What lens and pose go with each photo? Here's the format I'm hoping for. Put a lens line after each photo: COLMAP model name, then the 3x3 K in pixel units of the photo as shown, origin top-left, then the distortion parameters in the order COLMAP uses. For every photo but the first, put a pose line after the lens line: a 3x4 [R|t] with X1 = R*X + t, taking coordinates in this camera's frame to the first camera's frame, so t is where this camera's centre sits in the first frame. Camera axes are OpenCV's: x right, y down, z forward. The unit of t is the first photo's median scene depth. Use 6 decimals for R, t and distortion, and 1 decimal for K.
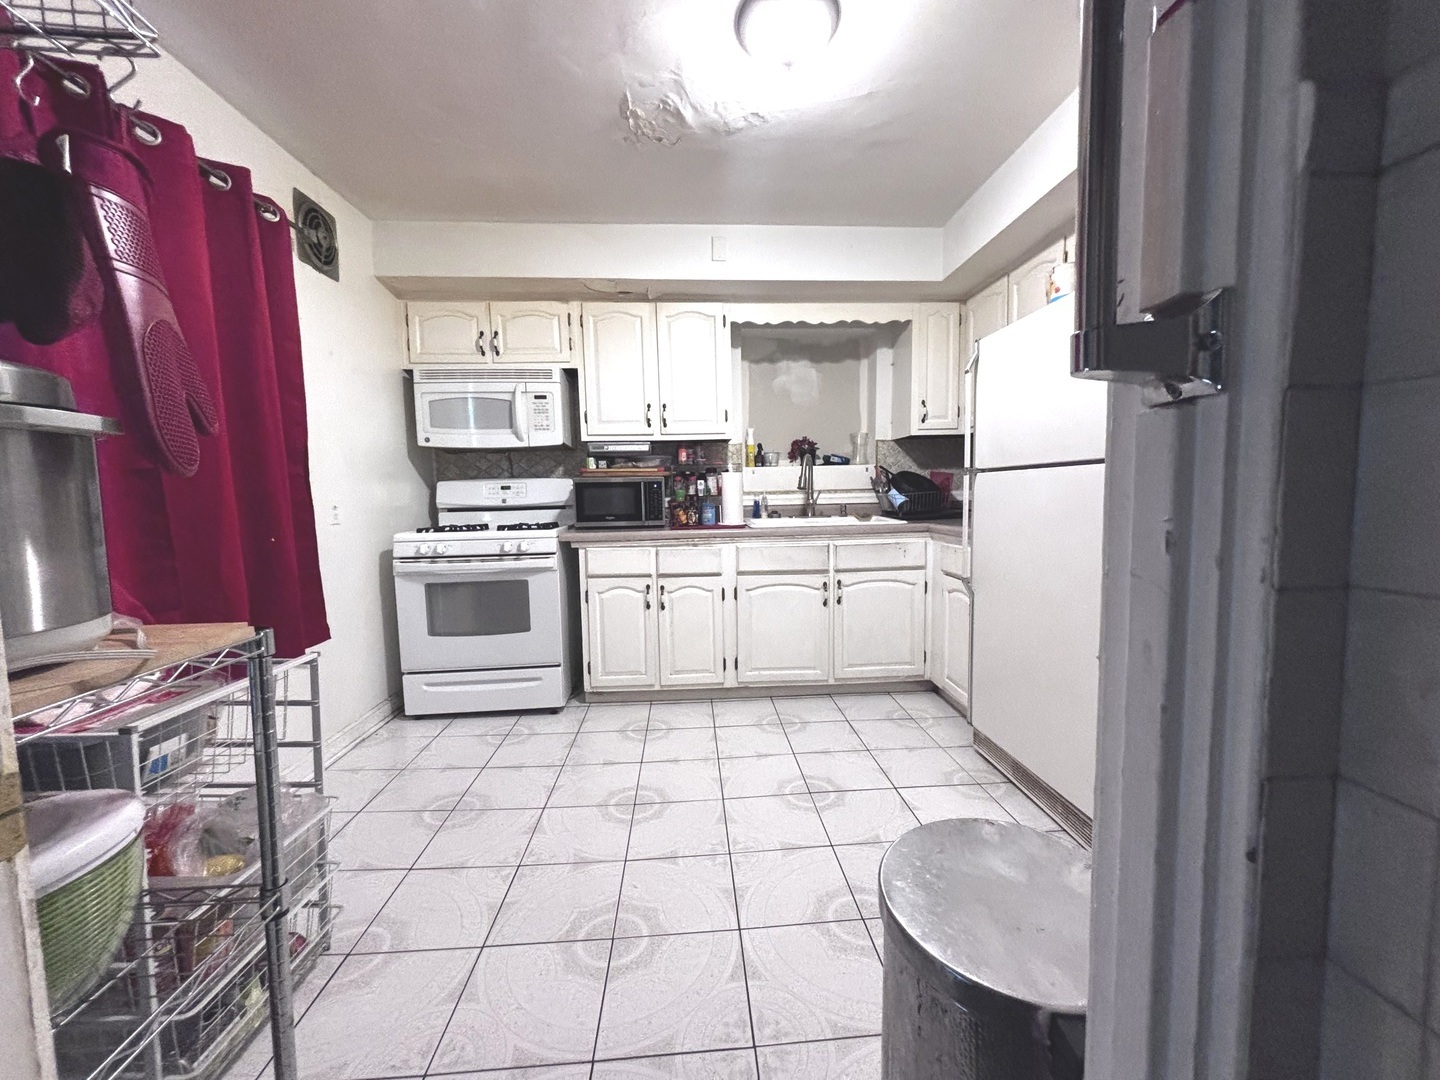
lens RADIAL K [[578.3, 0, 723.1], [0, 578.3, 536.7], [0, 0, 1]] dist [0.000348, -0.001582]
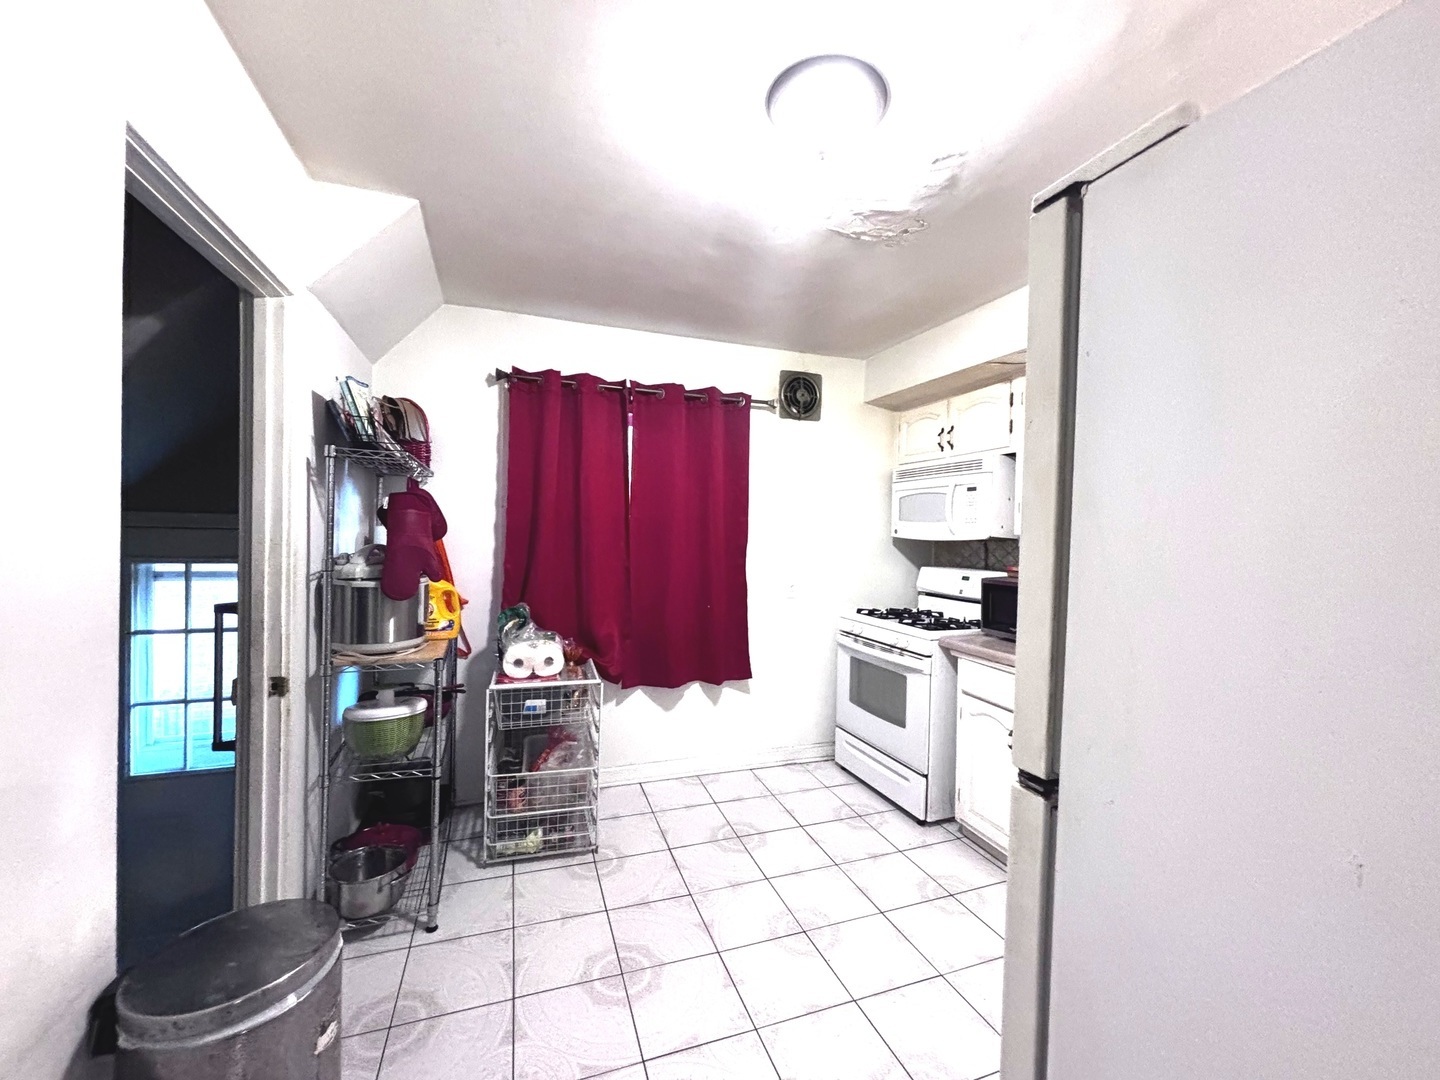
lens RADIAL K [[578.3, 0, 723.4], [0, 578.3, 540.6], [0, 0, 1]] dist [0.000348, -0.001582]
pose [[0.284371, 0.042678, -0.957764, 0.518272], [-0.107512, 0.994127, 0.012376, -0.137780], [0.952667, 0.099452, 0.287289, 0.382387]]
